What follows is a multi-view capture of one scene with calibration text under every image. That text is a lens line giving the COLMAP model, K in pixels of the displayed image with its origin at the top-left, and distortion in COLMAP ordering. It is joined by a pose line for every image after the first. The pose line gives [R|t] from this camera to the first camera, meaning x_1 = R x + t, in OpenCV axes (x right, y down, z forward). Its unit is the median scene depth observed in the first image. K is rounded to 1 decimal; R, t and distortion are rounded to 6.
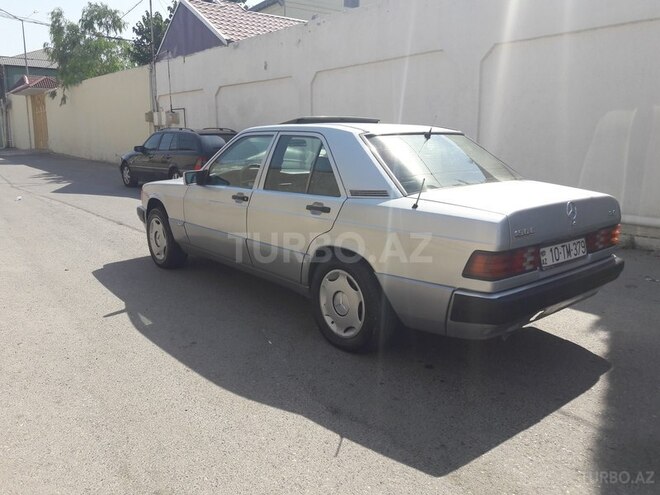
lens RADIAL K [[538.7, 0, 330.0], [0, 538.7, 247.5], [0, 0, 1]] dist [0.054781, -0.093185]
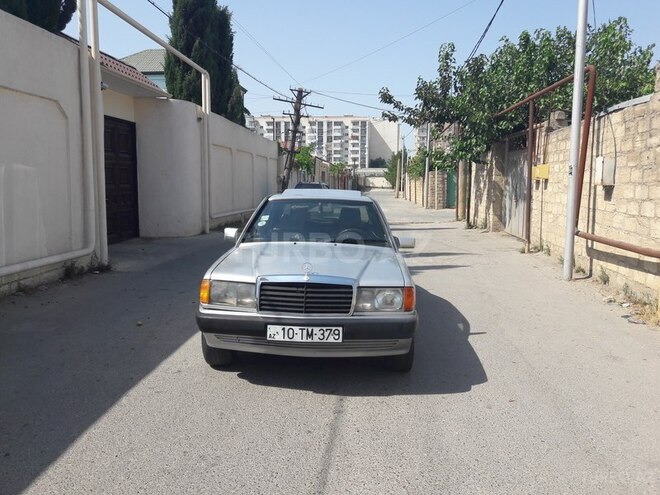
lens RADIAL K [[538.7, 0, 330.0], [0, 538.7, 247.5], [0, 0, 1]] dist [0.054781, -0.093185]
pose [[-0.742605, -0.098507, 0.662445, -0.975594], [0.105537, 0.959554, 0.260996, -0.474271], [-0.661362, 0.263730, -0.702173, 2.085630]]
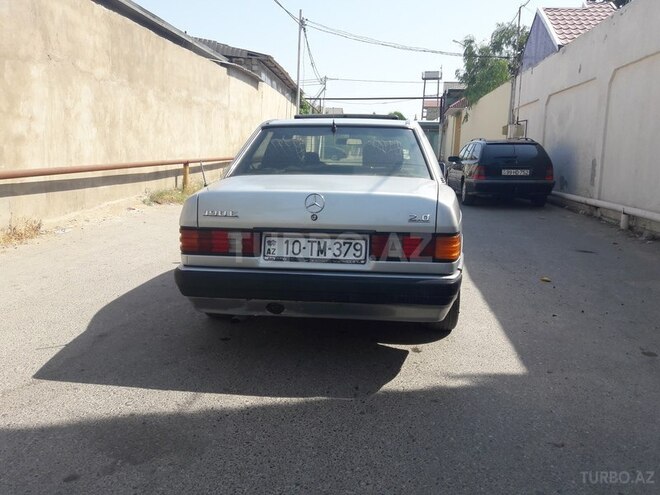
lens RADIAL K [[538.7, 0, 330.0], [0, 538.7, 247.5], [0, 0, 1]] dist [0.054781, -0.093185]
pose [[0.687425, 0.134511, -0.713690, 0.797330], [-0.157693, 0.986899, 0.034113, -0.020642], [0.708929, 0.089094, 0.699630, 0.289412]]
